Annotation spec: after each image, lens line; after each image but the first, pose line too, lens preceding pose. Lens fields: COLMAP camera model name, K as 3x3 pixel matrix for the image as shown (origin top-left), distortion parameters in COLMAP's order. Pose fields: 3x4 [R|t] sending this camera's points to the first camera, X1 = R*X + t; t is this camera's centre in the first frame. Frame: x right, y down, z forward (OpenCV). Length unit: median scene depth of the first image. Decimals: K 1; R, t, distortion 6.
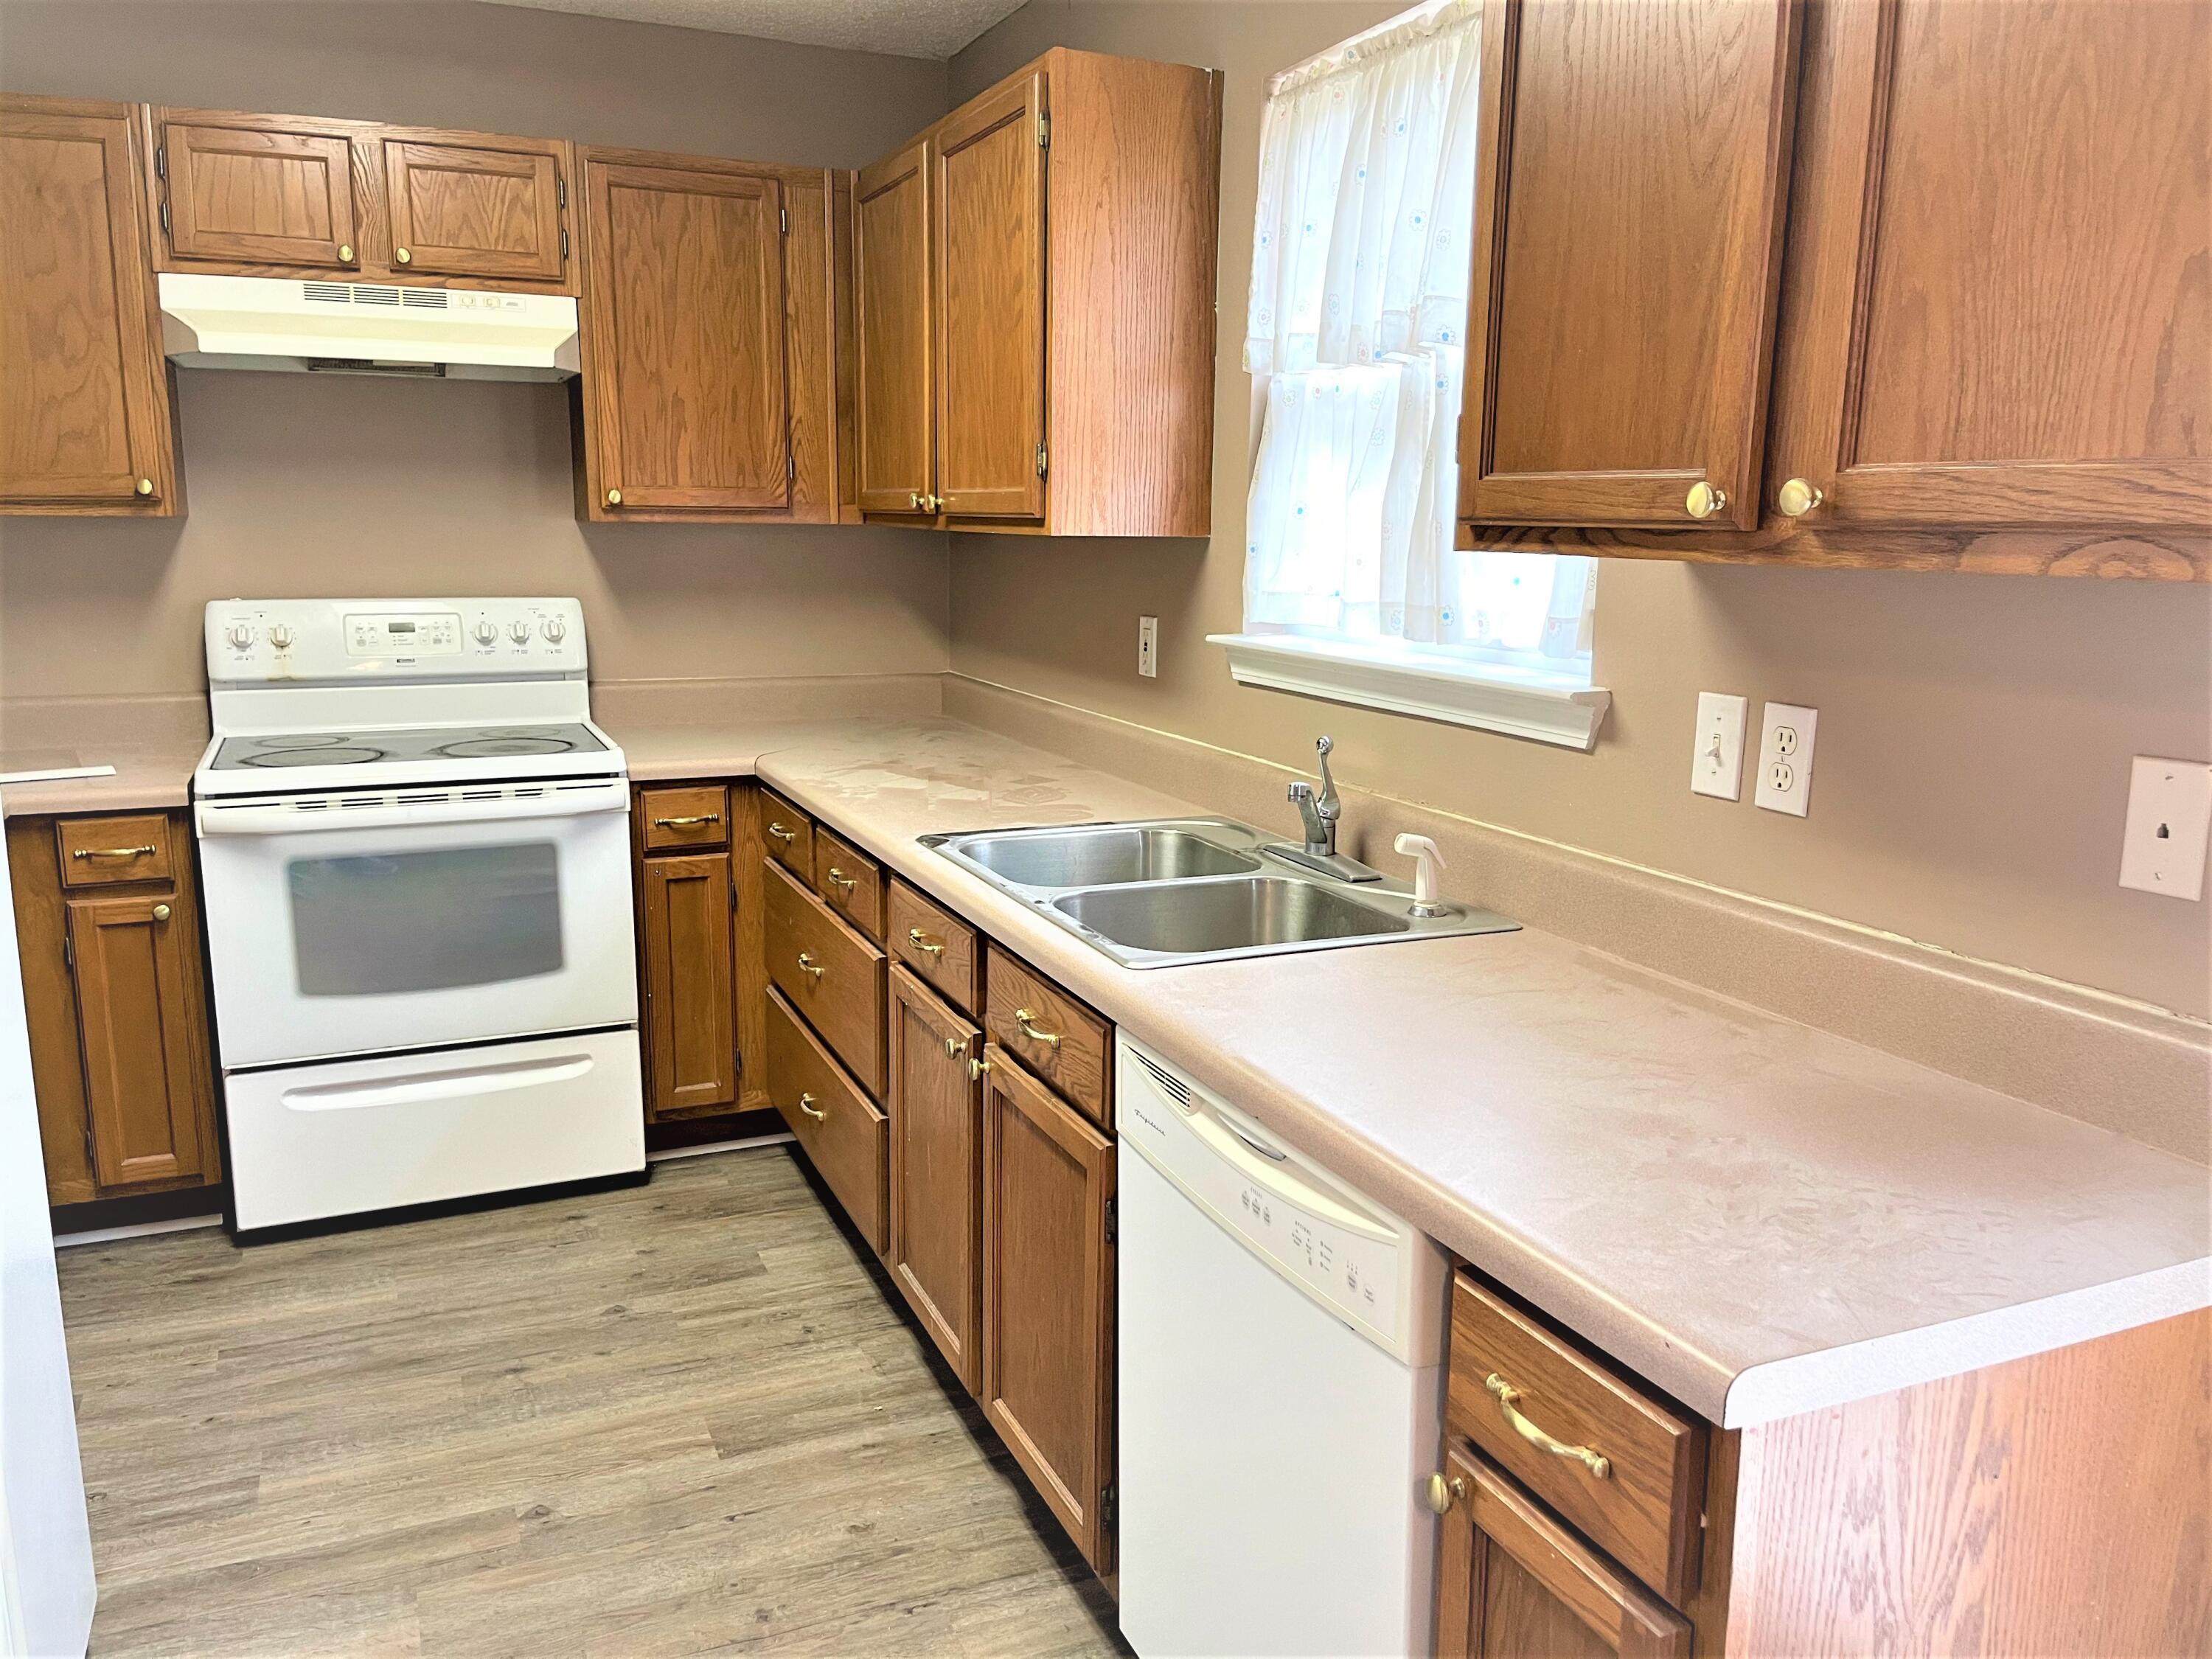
lens RADIAL K [[1675.2, 0, 1107.0], [0, 1675.2, 831.4], [0, 0, 1]] dist [0.011068, -0.013690]
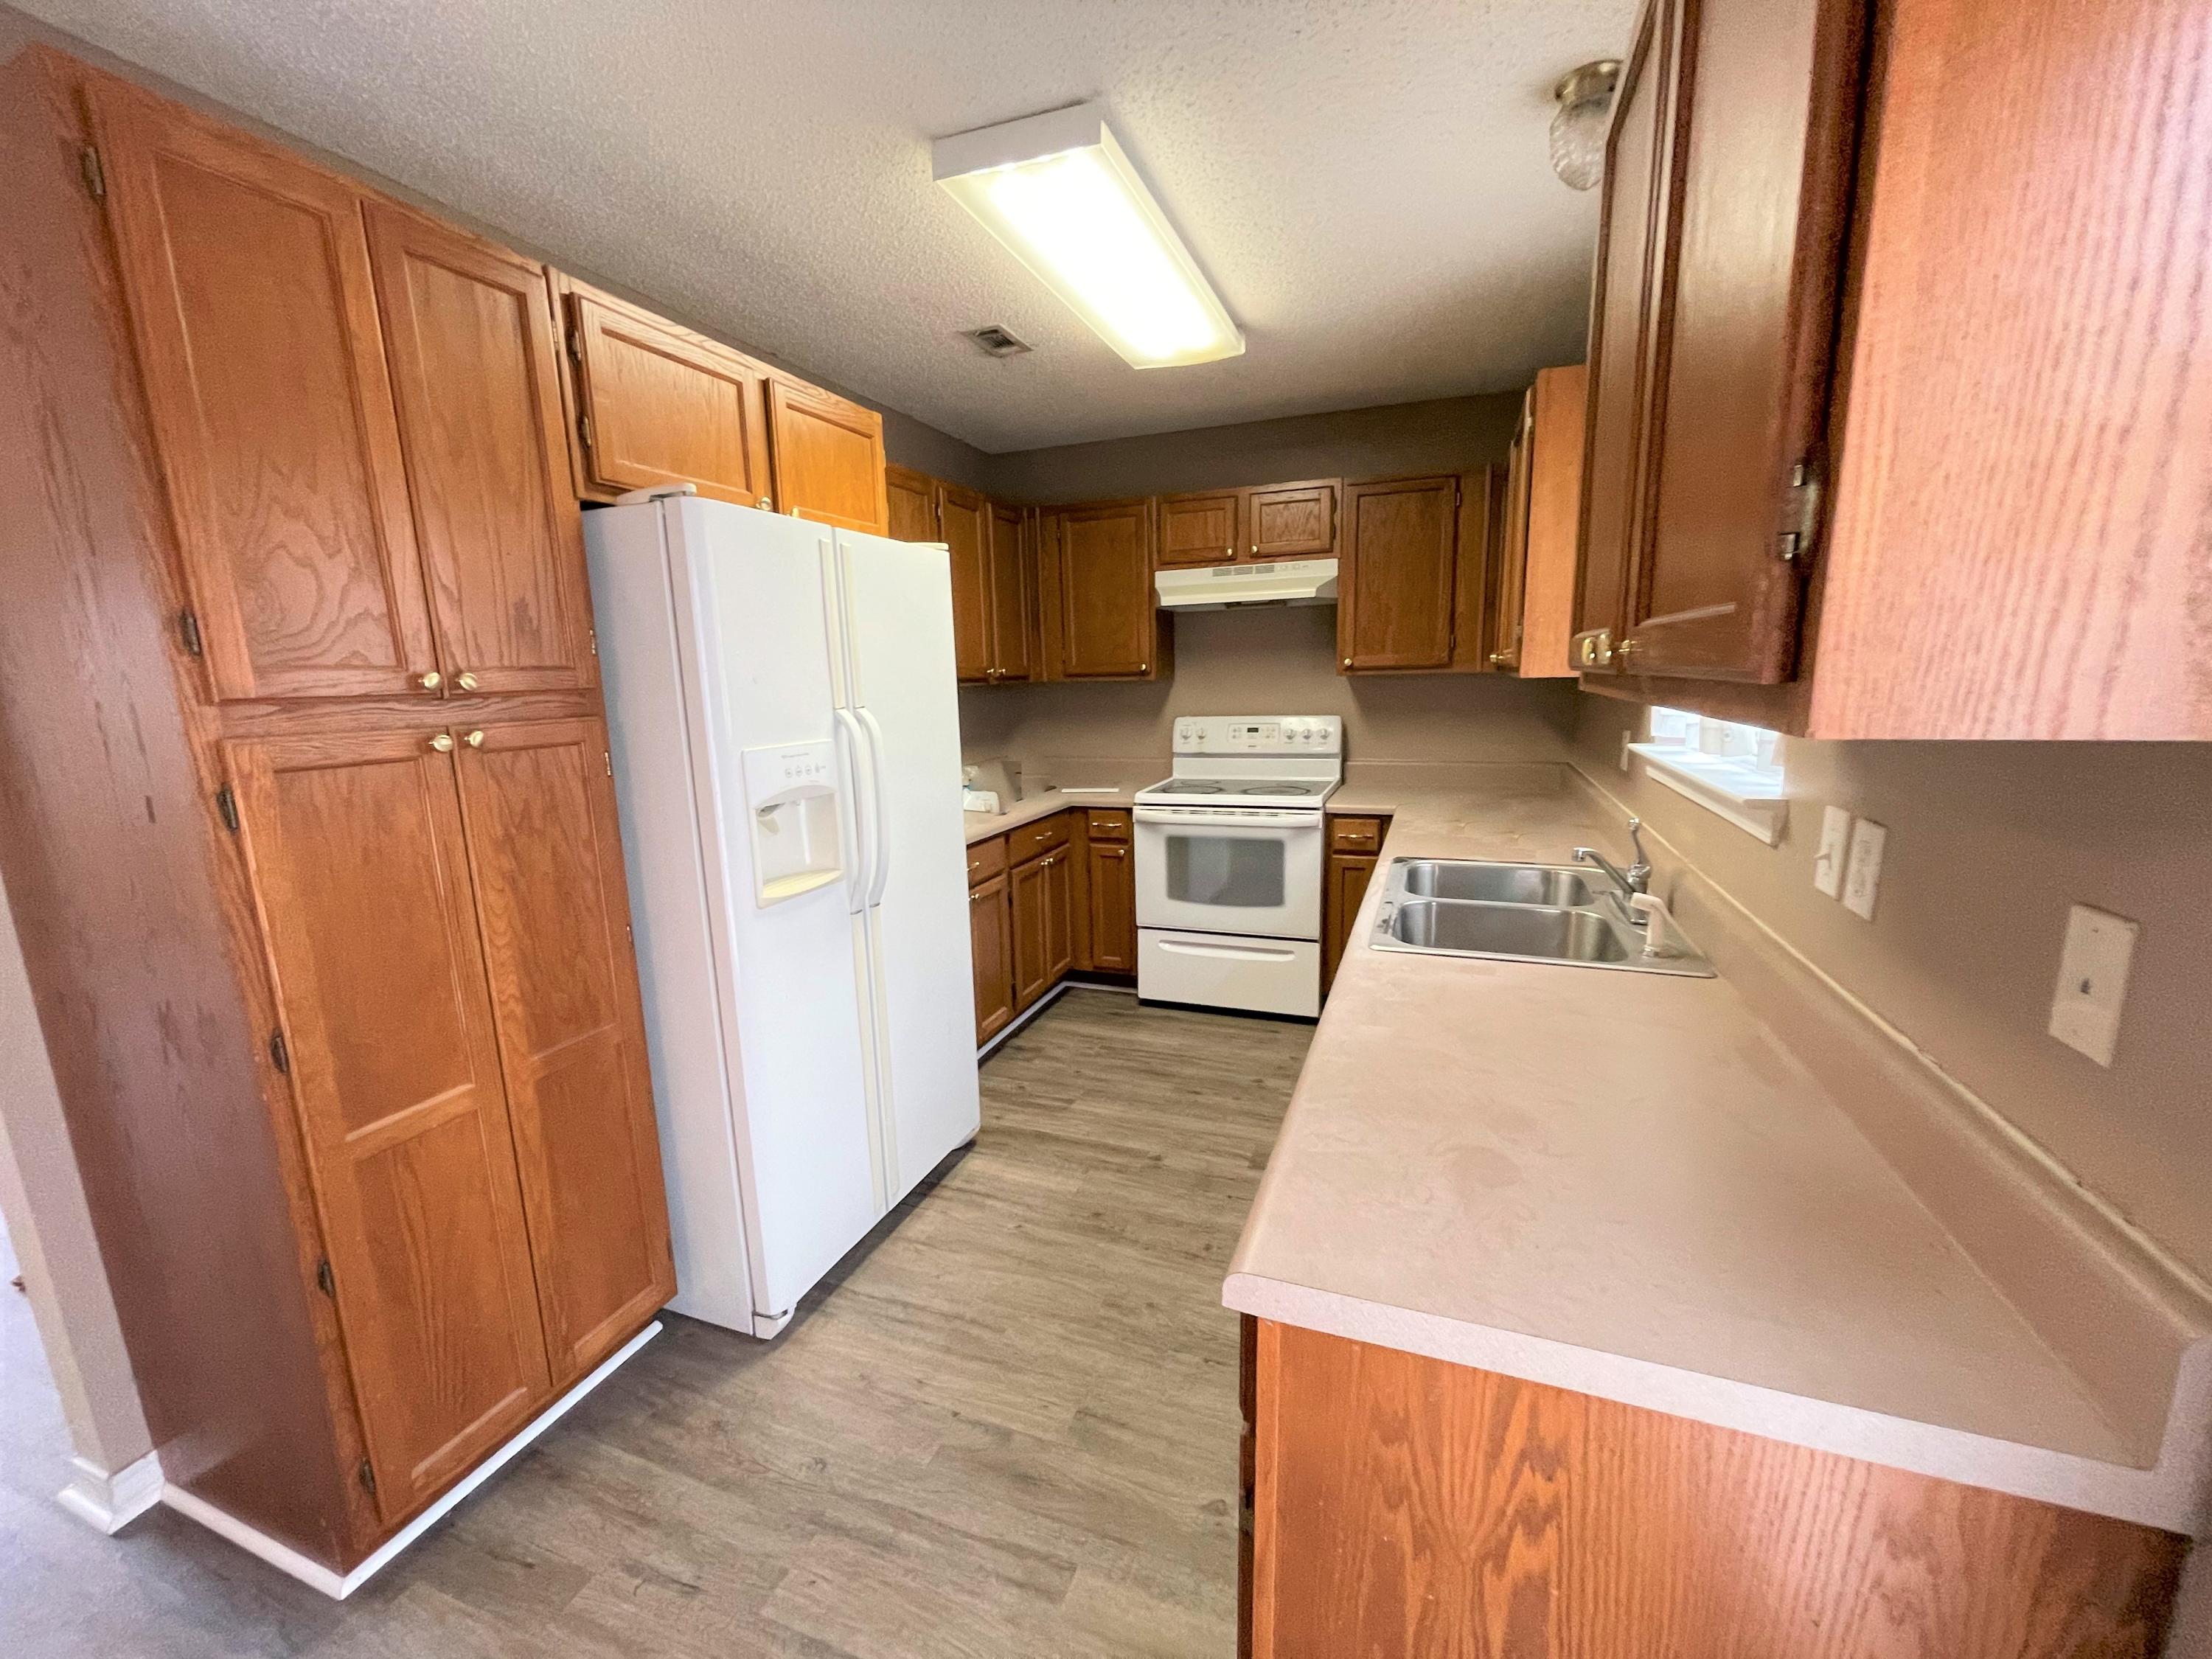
lens RADIAL K [[881.0, 0, 1106.1], [0, 881.0, 835.8], [0, 0, 1]] dist [0.003548, -0.000074]
pose [[0.708866, 0.098716, -0.698401, 0.253520], [-0.097475, 0.994368, 0.041615, -0.022458], [0.698575, 0.038577, 0.714496, 0.120844]]
